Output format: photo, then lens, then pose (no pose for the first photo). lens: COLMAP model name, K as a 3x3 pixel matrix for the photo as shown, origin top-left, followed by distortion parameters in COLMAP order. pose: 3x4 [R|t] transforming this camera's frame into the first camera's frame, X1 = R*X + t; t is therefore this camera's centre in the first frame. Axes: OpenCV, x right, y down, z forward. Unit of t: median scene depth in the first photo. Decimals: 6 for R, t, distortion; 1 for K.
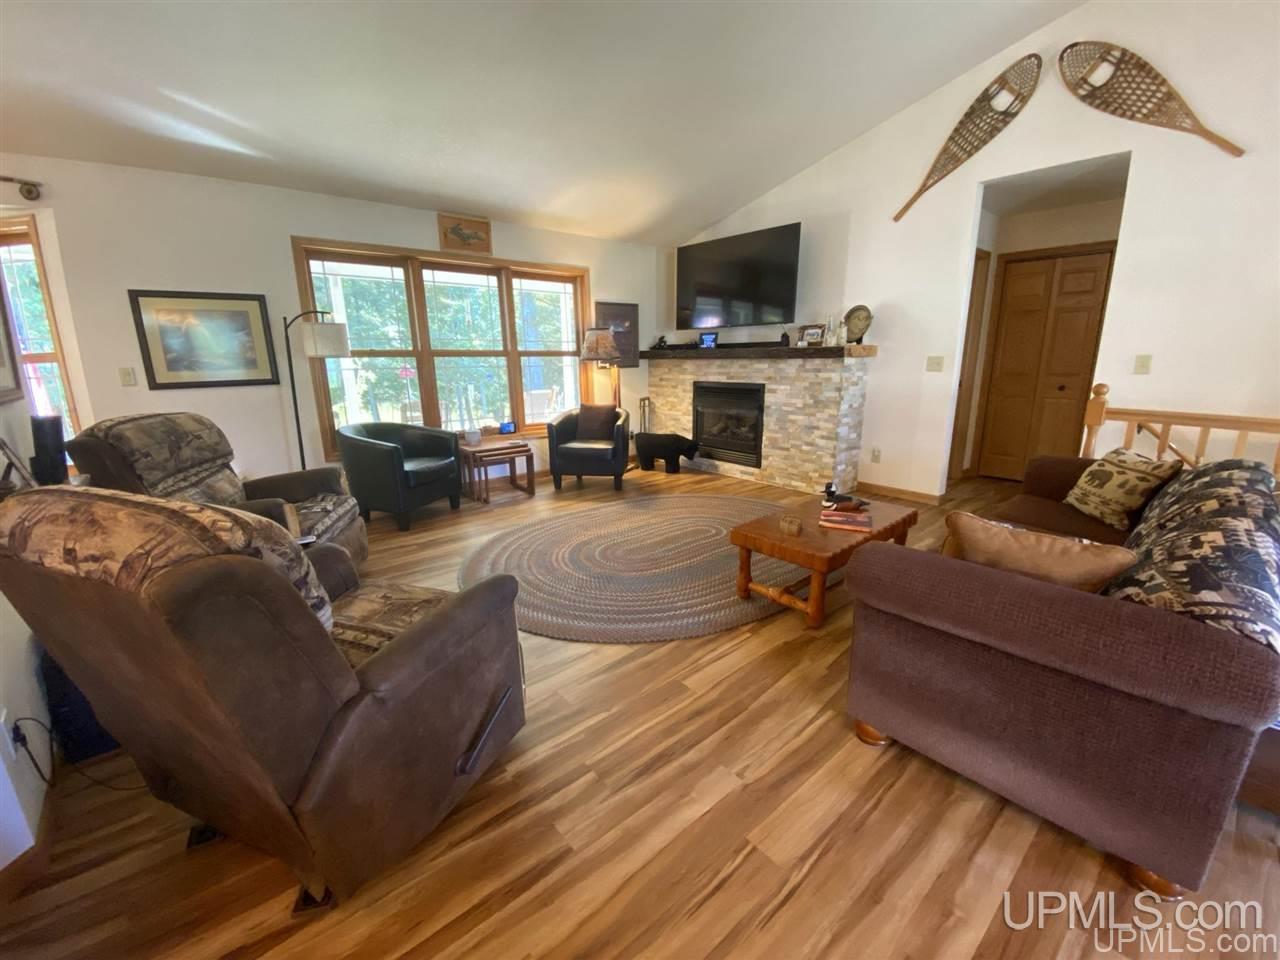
lens RADIAL K [[517.3, 0, 645.9], [0, 517.3, 484.1], [0, 0, 1]] dist [0.019778, -0.018967]
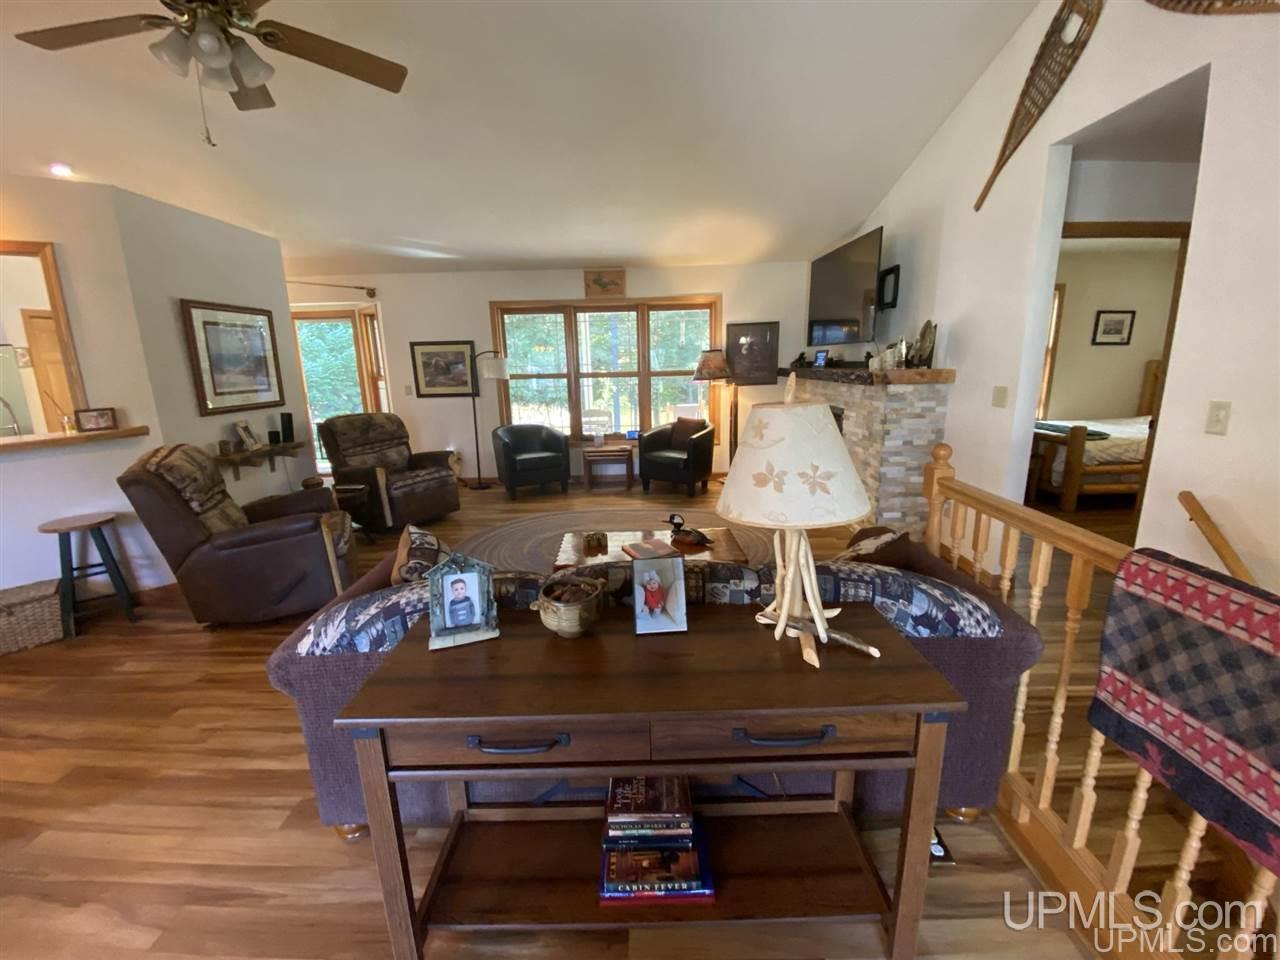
lens RADIAL K [[517.3, 0, 645.9], [0, 517.3, 484.1], [0, 0, 1]] dist [0.019778, -0.018967]
pose [[0.754500, 0.142980, -0.640536, 0.573441], [-0.143952, 0.988268, 0.051037, -0.063350], [0.640319, 0.053699, 0.766230, 0.101663]]
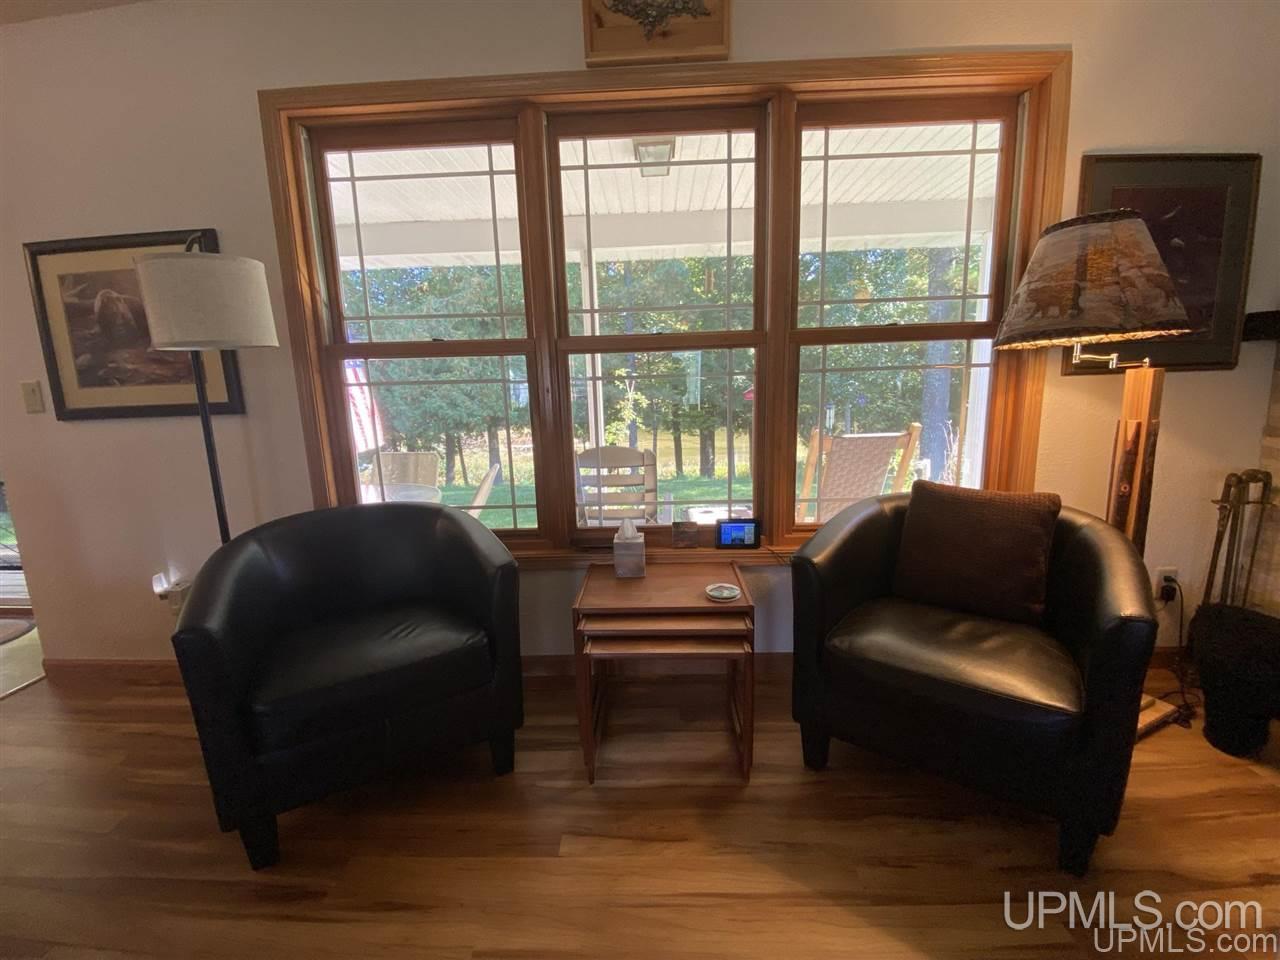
lens RADIAL K [[523.5, 0, 634.0], [0, 523.5, 481.6], [0, 0, 1]] dist [0.018962, -0.019557]
pose [[0.729544, 0.109866, -0.675052, -0.071231], [-0.142868, 0.989719, 0.006679, -0.144411], [0.668846, 0.091570, 0.737740, 0.694535]]
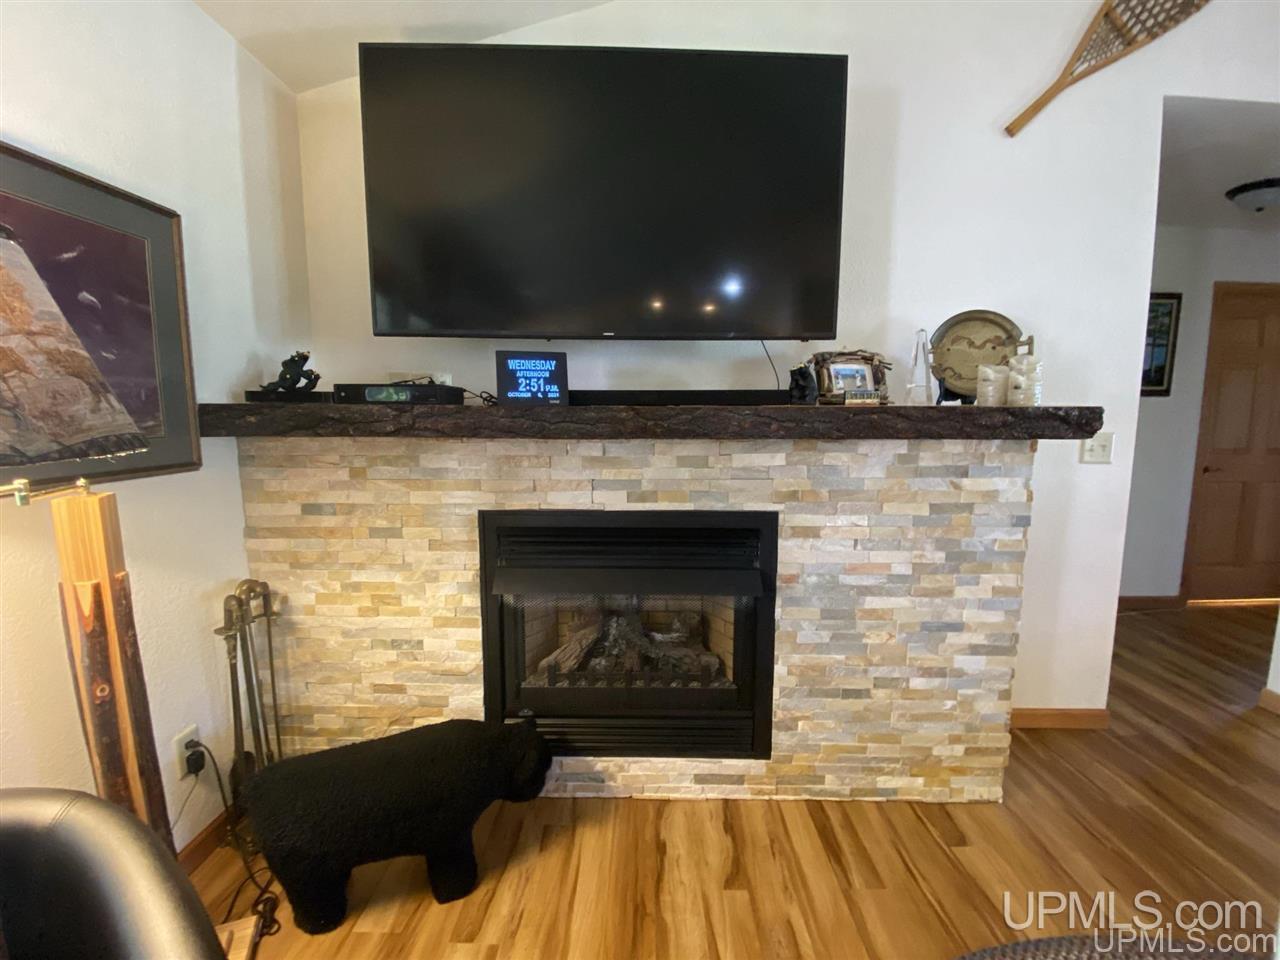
lens RADIAL K [[517.3, 0, 645.9], [0, 517.3, 484.1], [0, 0, 1]] dist [0.019778, -0.018967]
pose [[0.665259, -0.080475, 0.742263, -0.069457], [0.170050, 0.984376, -0.045684, -0.212511], [-0.726990, 0.156613, 0.668549, 0.845862]]
